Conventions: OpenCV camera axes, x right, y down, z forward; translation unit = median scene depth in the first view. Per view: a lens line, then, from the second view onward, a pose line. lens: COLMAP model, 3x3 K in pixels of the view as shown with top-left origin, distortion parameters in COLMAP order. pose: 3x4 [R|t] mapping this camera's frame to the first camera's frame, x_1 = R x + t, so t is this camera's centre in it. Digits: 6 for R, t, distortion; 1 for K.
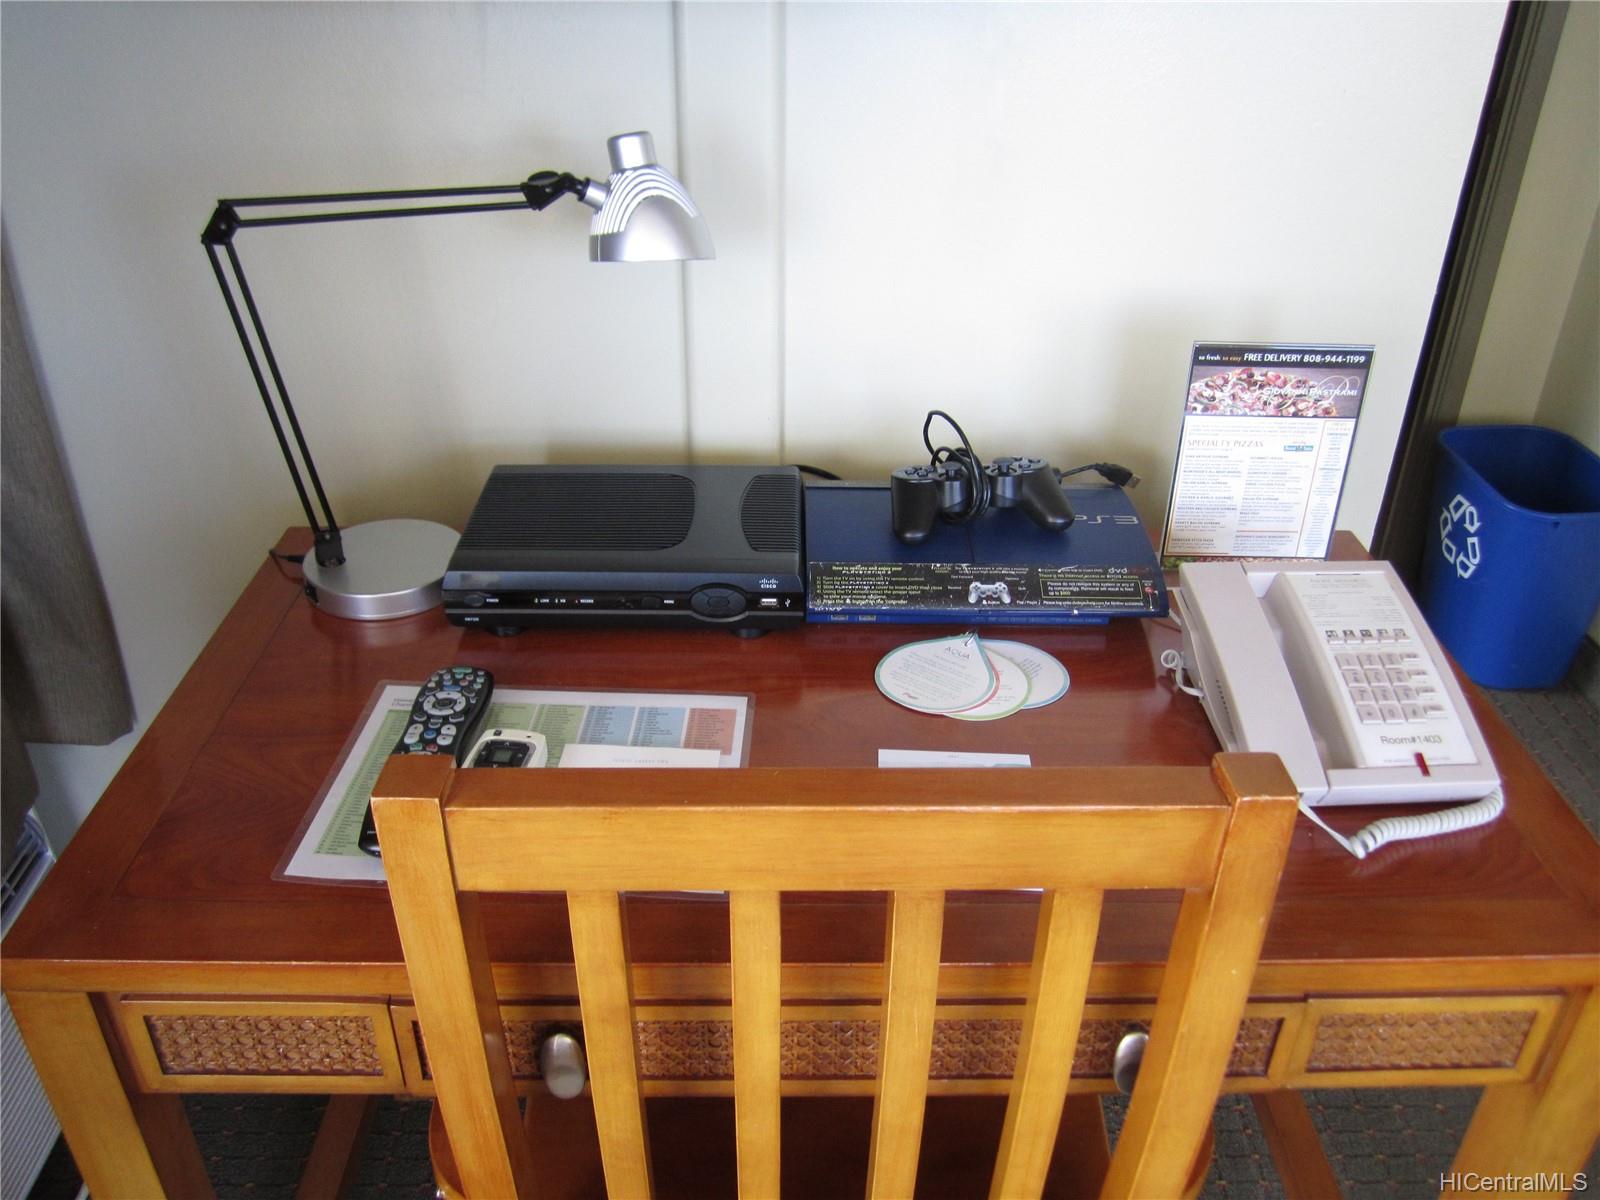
lens RADIAL K [[1316.7, 0, 804.8], [0, 1316.7, 594.5], [0, 0, 1]] dist [-0.065547, 0.023599]
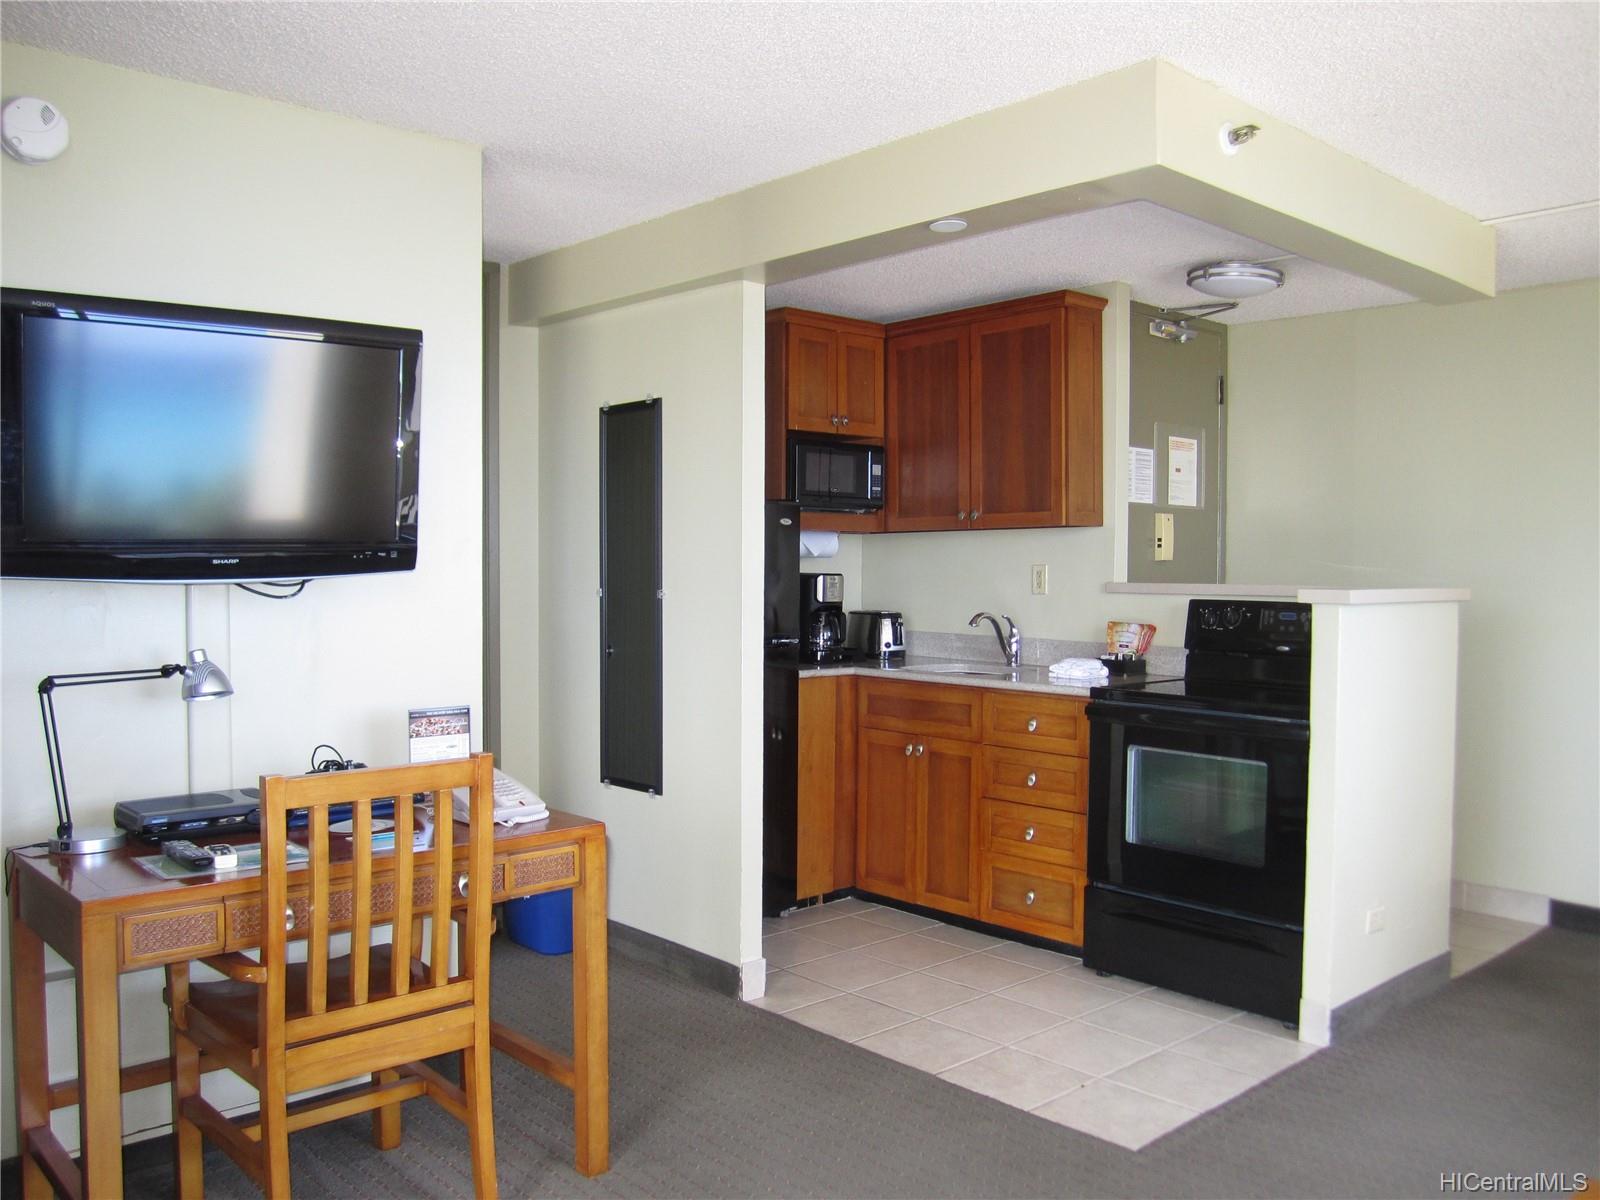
lens RADIAL K [[1316.7, 0, 804.8], [0, 1316.7, 594.5], [0, 0, 1]] dist [-0.065547, 0.023599]
pose [[0.742106, -0.024532, 0.669833, -0.944296], [0.347029, 0.869030, -0.352645, 0.874577], [-0.573454, 0.494151, 0.653426, -1.438330]]
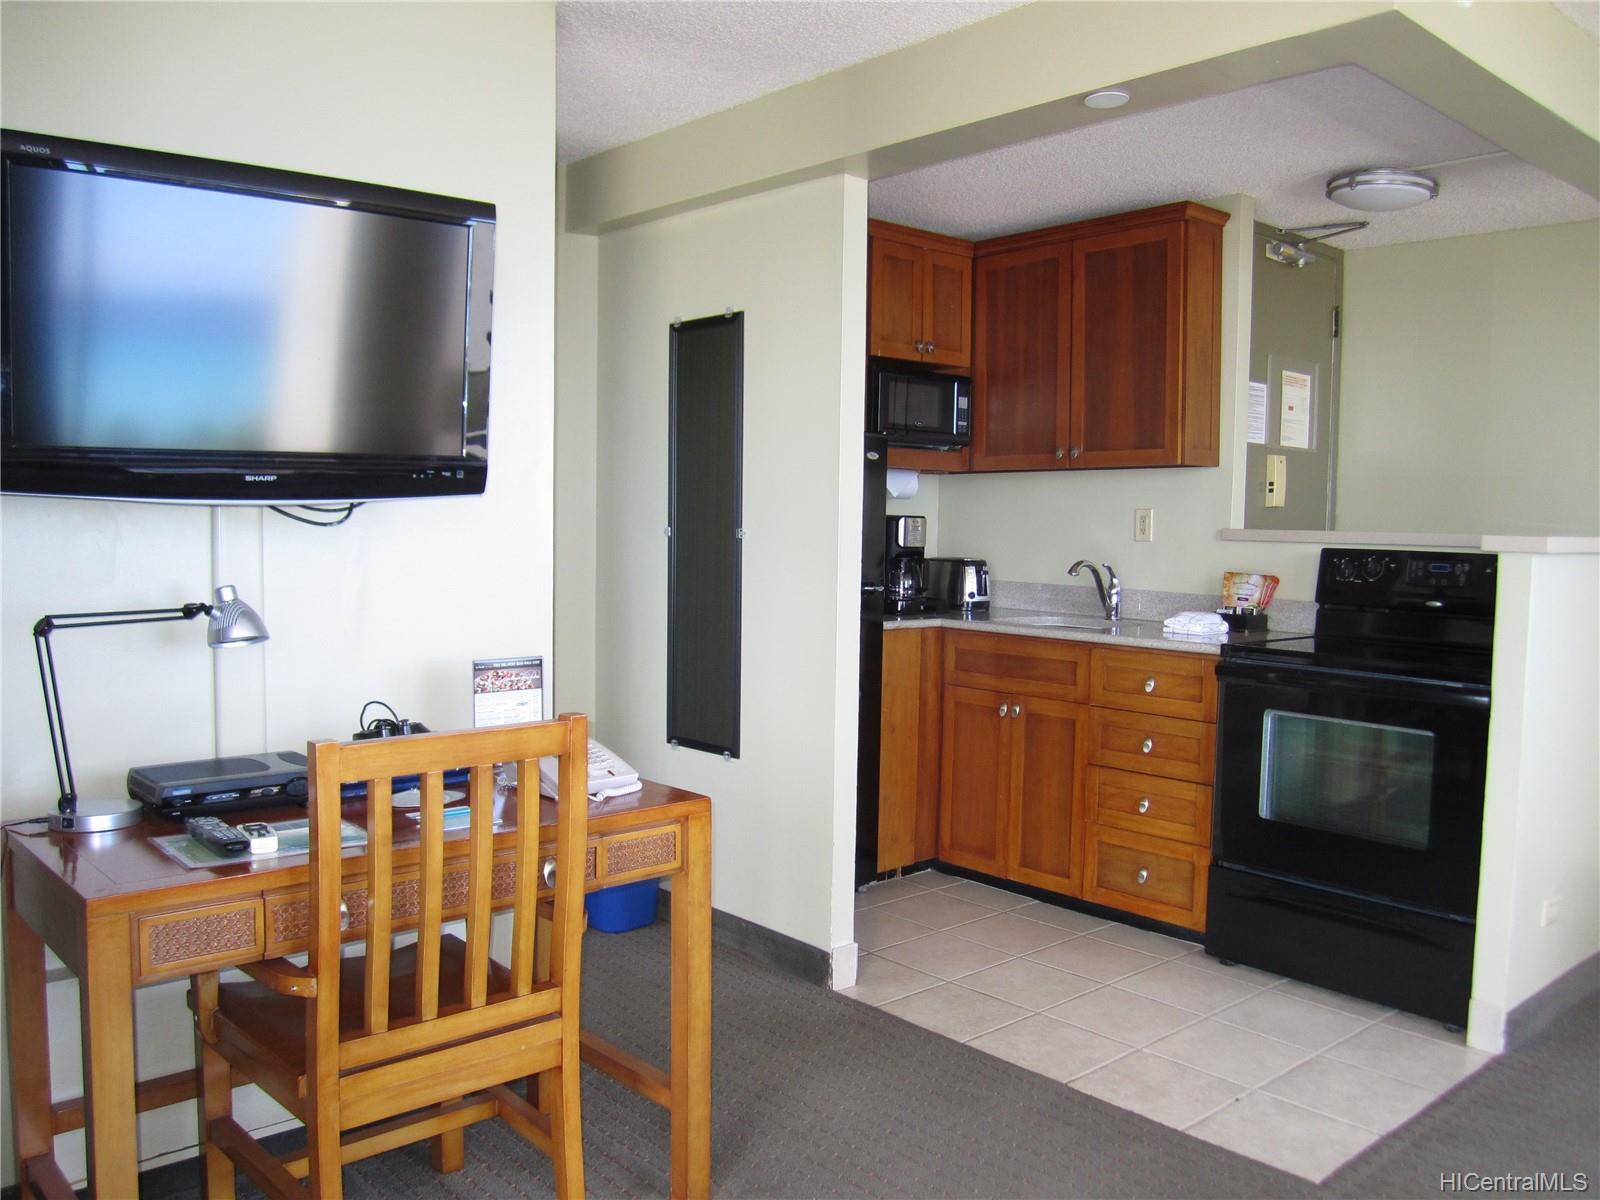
lens RADIAL K [[1316.7, 0, 804.8], [0, 1316.7, 594.5], [0, 0, 1]] dist [-0.065547, 0.023599]
pose [[0.748294, -0.038838, 0.662229, -0.825721], [0.333362, 0.885093, -0.324778, 0.675661], [-0.573521, 0.463791, 0.675257, -1.010093]]
